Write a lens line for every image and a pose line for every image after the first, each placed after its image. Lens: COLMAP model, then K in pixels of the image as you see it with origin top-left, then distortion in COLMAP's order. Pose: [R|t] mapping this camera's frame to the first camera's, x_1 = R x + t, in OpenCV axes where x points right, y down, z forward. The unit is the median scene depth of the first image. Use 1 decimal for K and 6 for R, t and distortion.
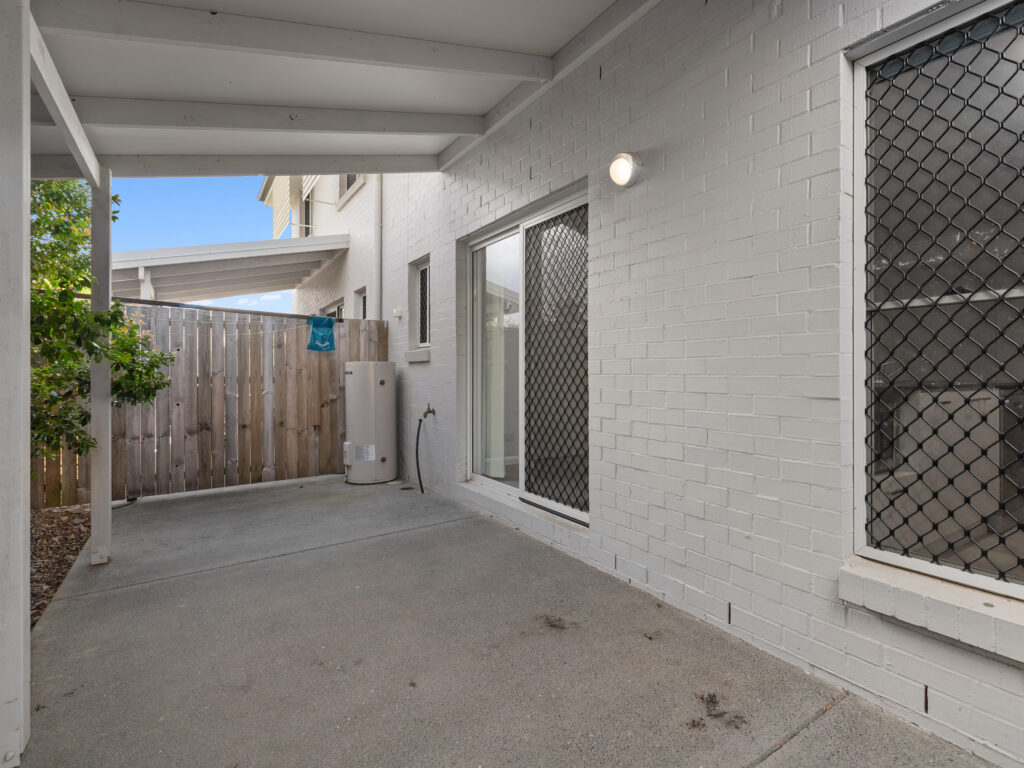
lens RADIAL K [[551.9, 0, 515.3], [0, 551.9, 367.8], [0, 0, 1]] dist [0.001438, 0.000416]
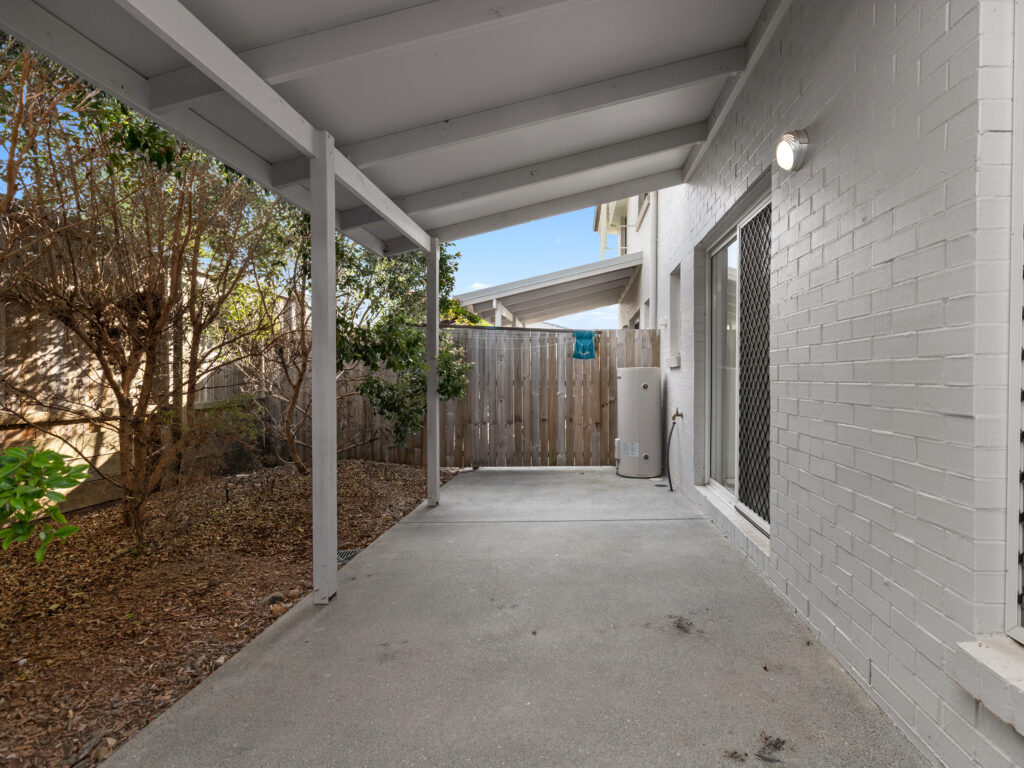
lens RADIAL K [[520.8, 0, 513.6], [0, 520.8, 381.3], [0, 0, 1]] dist [-0.001050, 0.000057]
pose [[0.784399, 0.006609, -0.620221, 0.230255], [0.004477, 0.999857, 0.016317, -0.002142], [0.620240, -0.015575, 0.784257, 0.034151]]
